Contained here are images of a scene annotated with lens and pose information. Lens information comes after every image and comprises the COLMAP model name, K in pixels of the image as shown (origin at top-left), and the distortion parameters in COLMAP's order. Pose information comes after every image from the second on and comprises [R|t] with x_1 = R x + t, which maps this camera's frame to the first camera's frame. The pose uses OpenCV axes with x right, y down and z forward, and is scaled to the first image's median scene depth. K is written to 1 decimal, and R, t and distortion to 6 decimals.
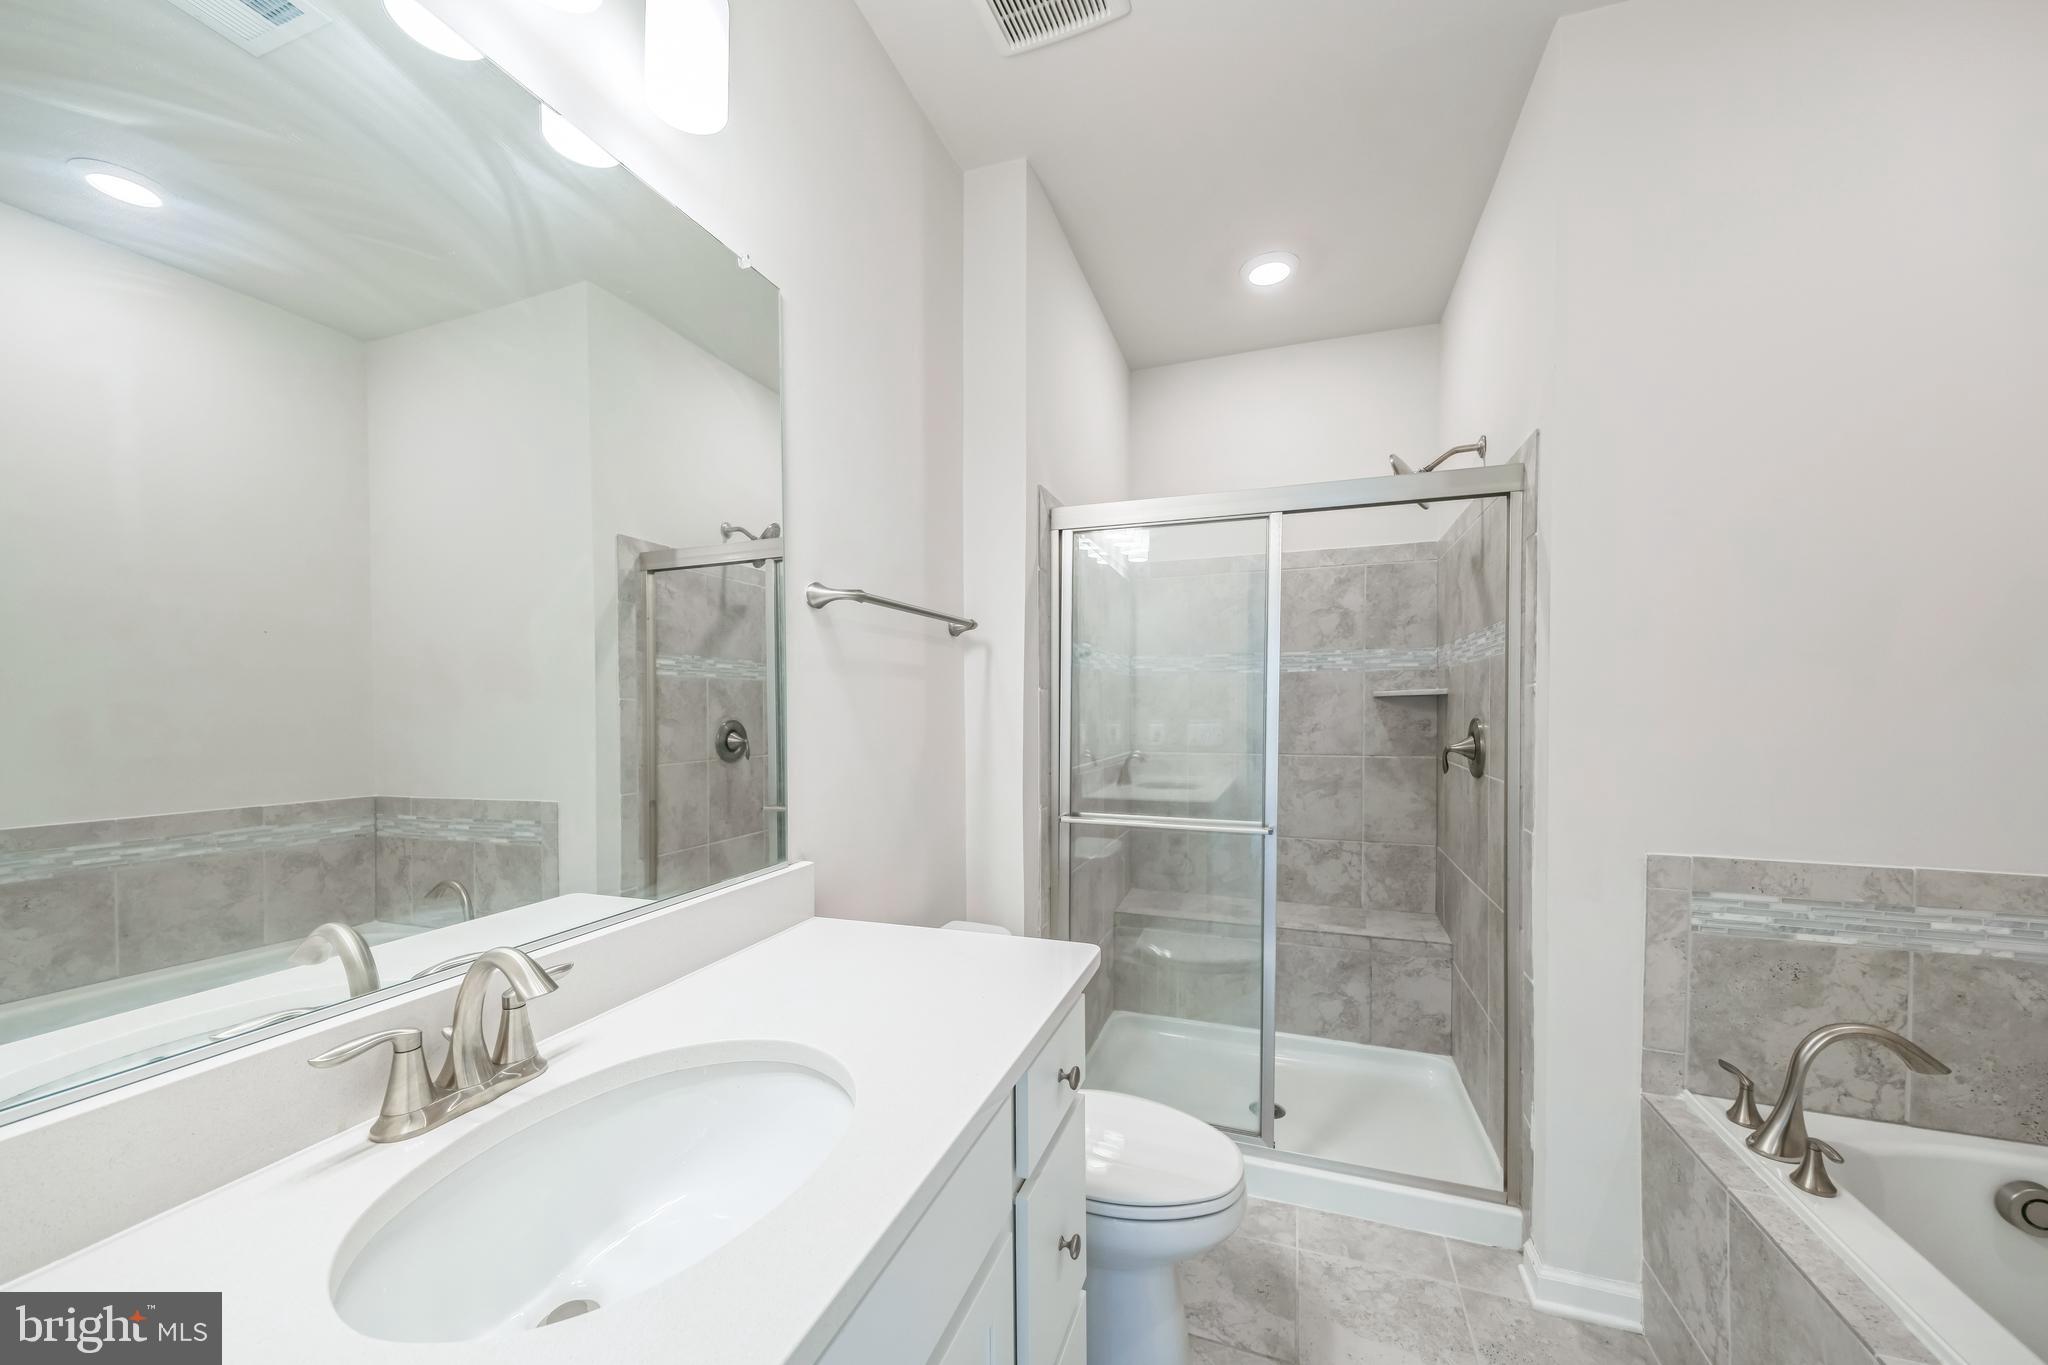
lens RADIAL K [[747.0, 0, 1032.0], [0, 747.0, 724.4], [0, 0, 1]] dist [0.012384, -0.003634]
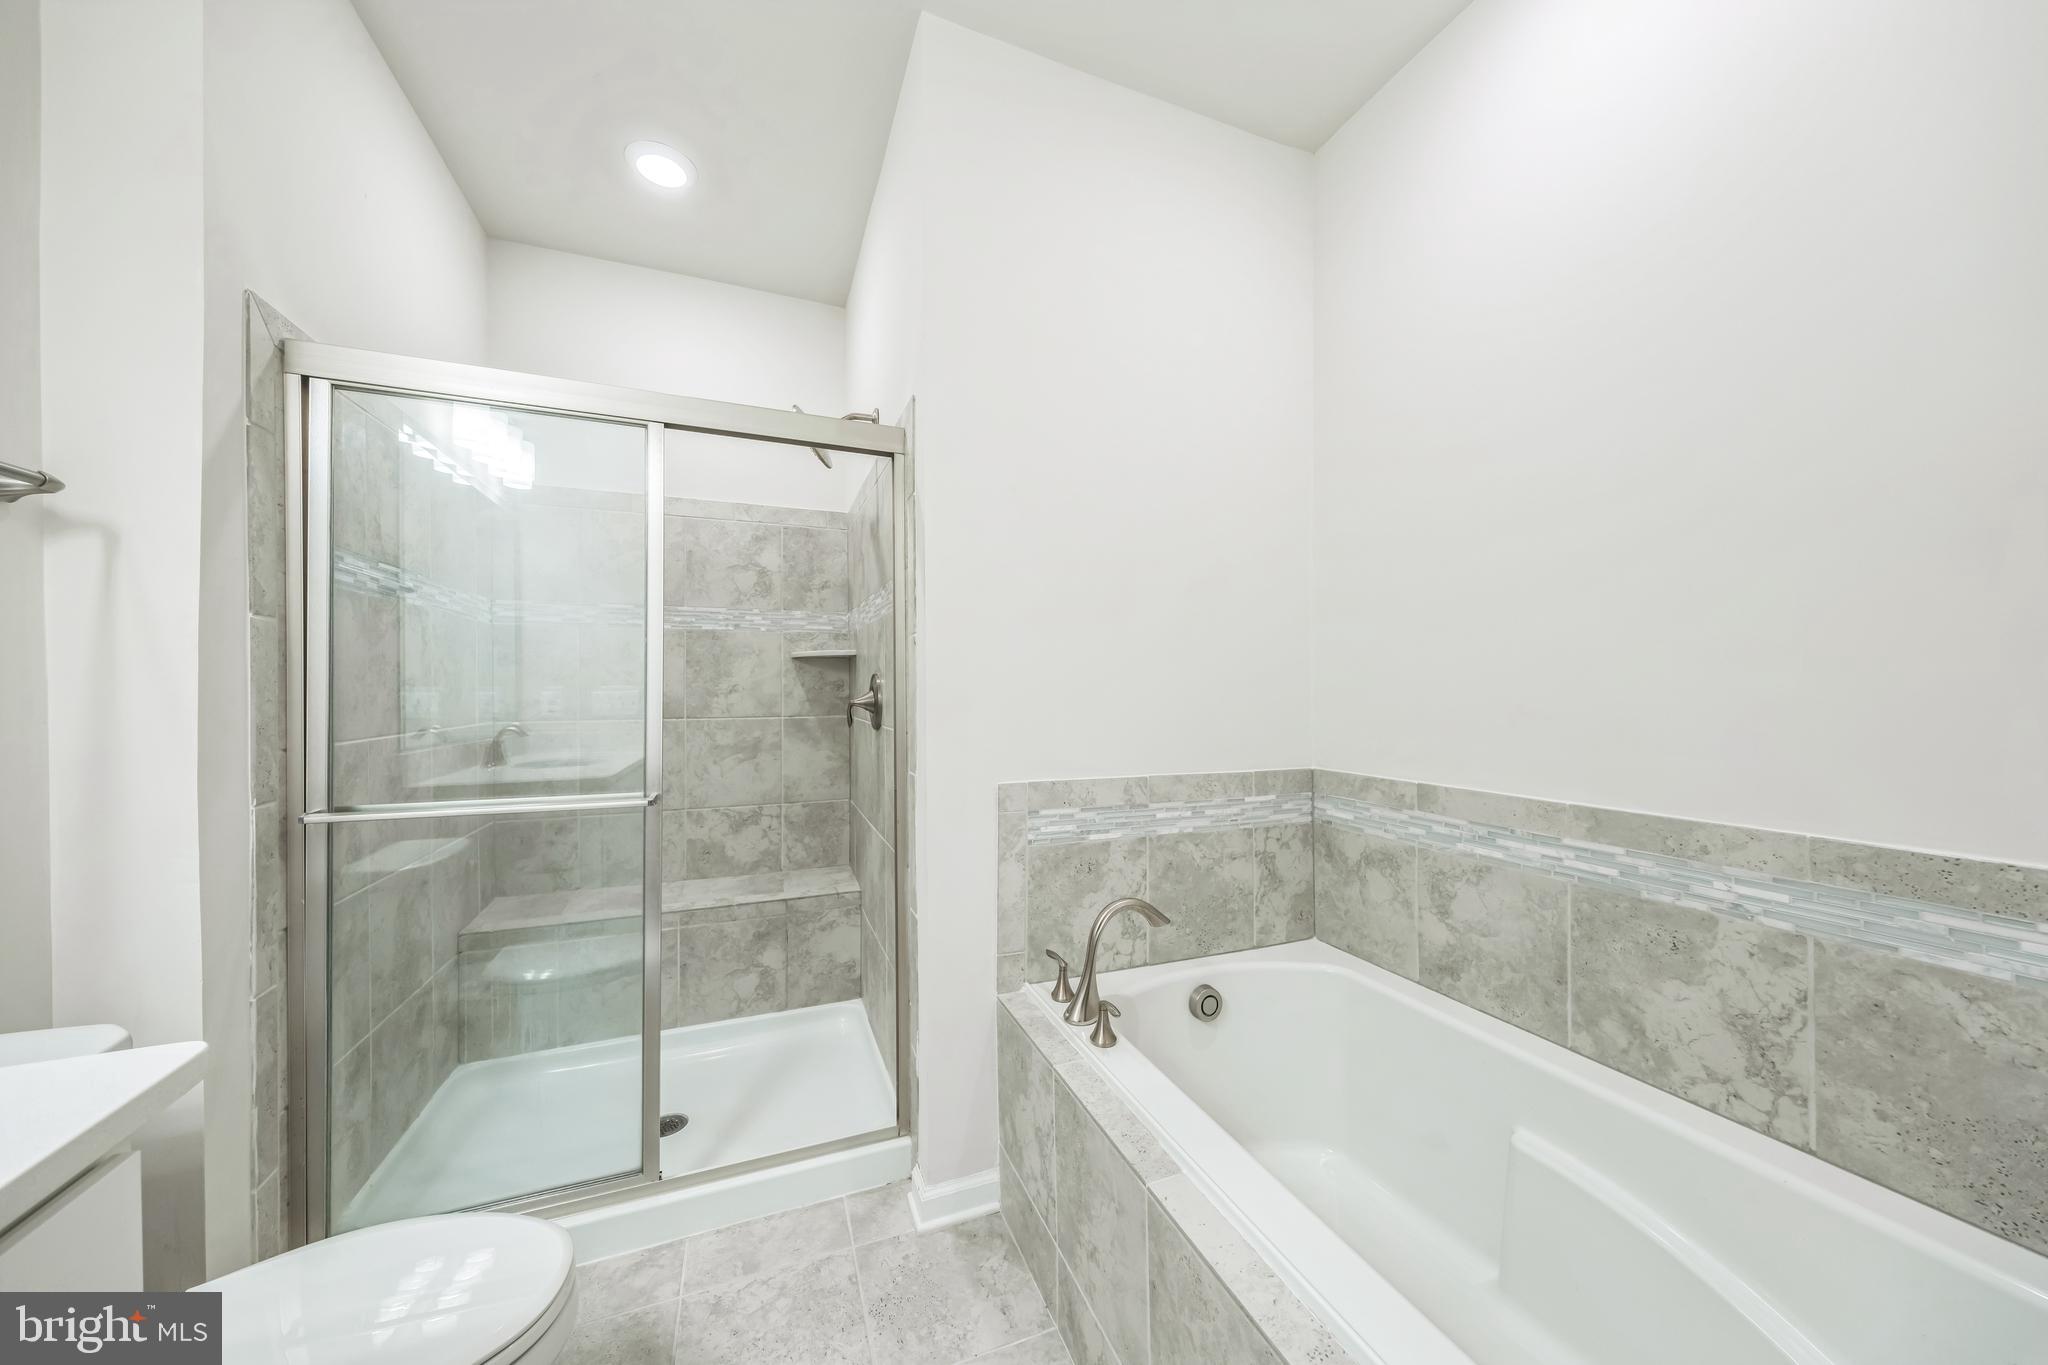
lens RADIAL K [[696.4, 0, 1029.4], [0, 696.4, 680.8], [0, 0, 1]] dist [0.002873, -0.000047]
pose [[0.751764, 0.005182, 0.659412, 0.133255], [0.014582, 0.999594, -0.024480, 0.036416], [-0.659271, 0.028018, 0.751383, 0.145364]]
